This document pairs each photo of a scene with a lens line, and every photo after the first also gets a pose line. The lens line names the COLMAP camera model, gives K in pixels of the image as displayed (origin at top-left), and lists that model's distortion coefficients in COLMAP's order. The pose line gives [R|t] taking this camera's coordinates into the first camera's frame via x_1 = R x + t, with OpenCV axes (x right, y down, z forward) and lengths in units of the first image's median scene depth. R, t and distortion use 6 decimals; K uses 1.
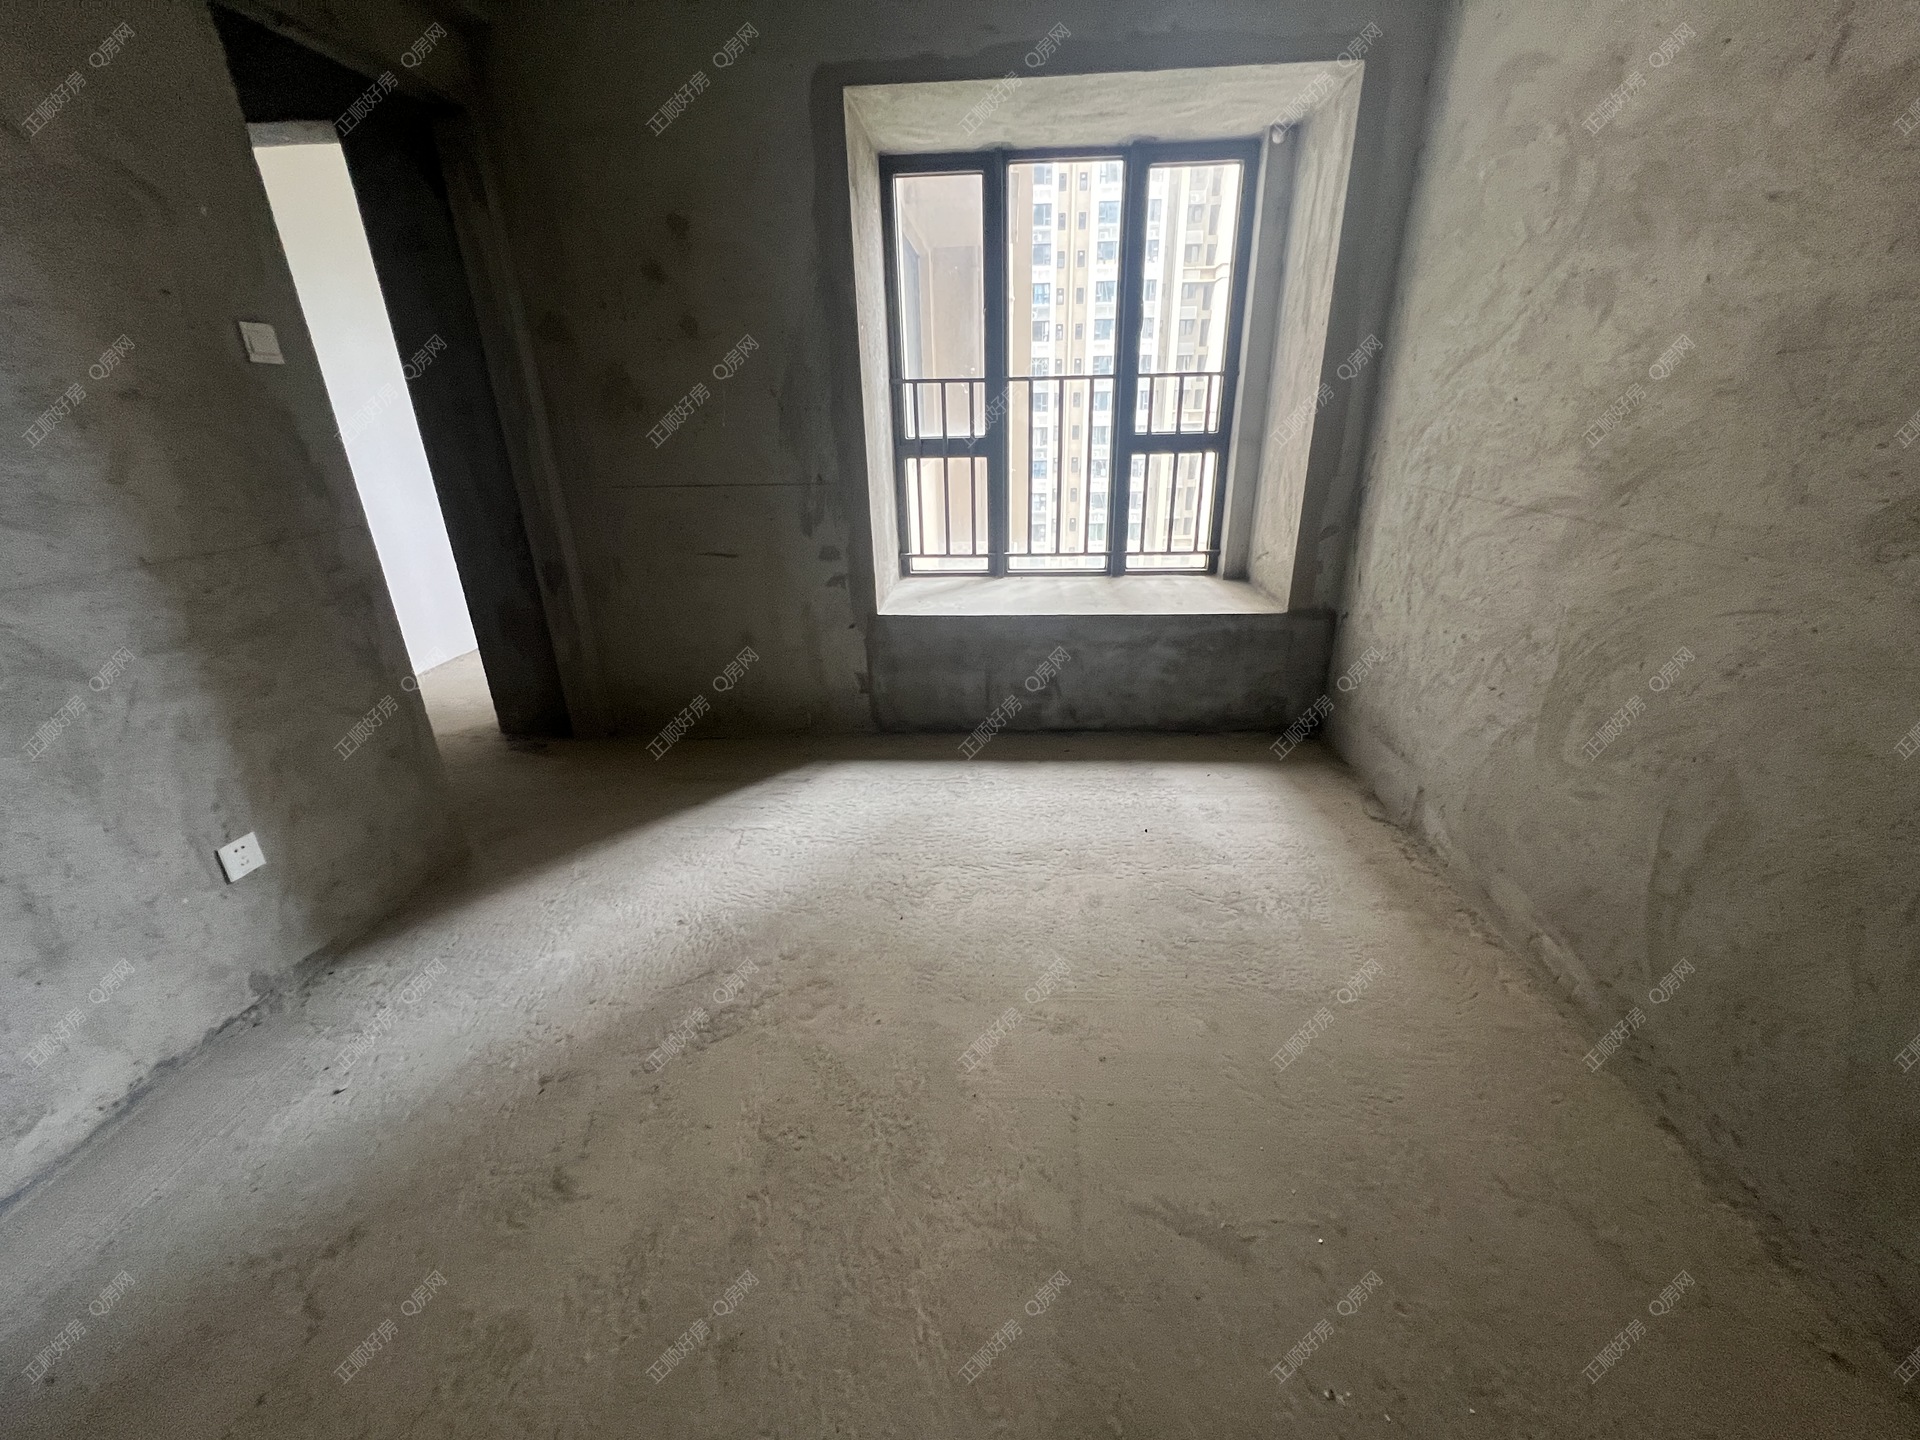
lens RADIAL K [[820.3, 0, 963.0], [0, 820.3, 795.3], [0, 0, 1]] dist [0.000415, 0.000017]
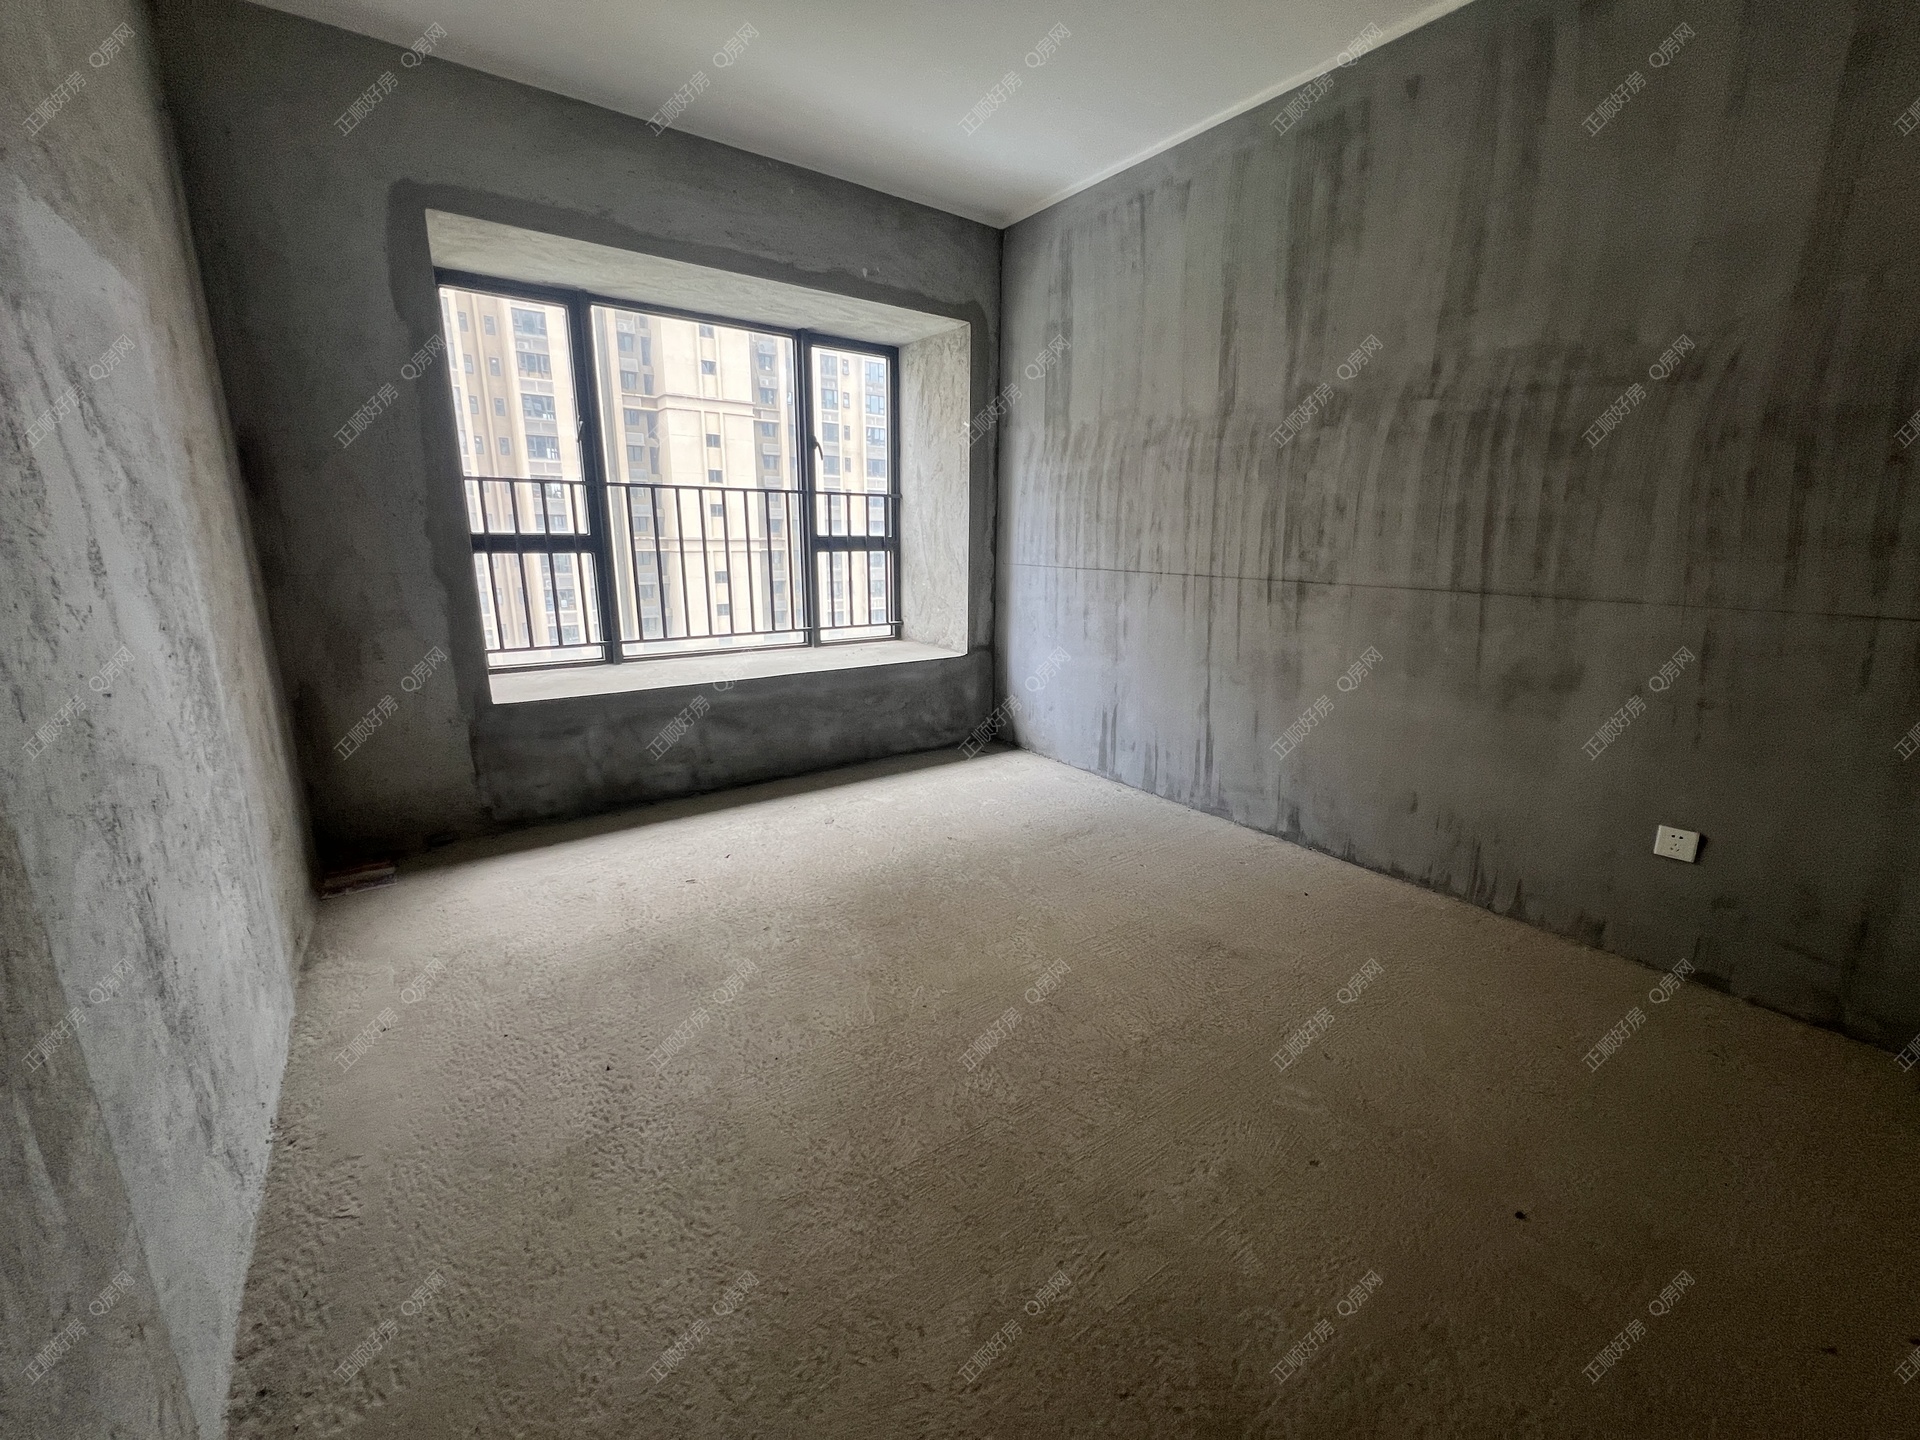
lens RADIAL K [[767.1, 0, 960.0], [0, 767.1, 720.0], [0, 0, 1]] dist [0.000353, -0.000041]
pose [[0.757669, -0.128722, 0.639819, -0.414556], [0.242233, 0.965794, -0.092547, -0.007542], [-0.606021, 0.225106, 0.762933, 0.036783]]
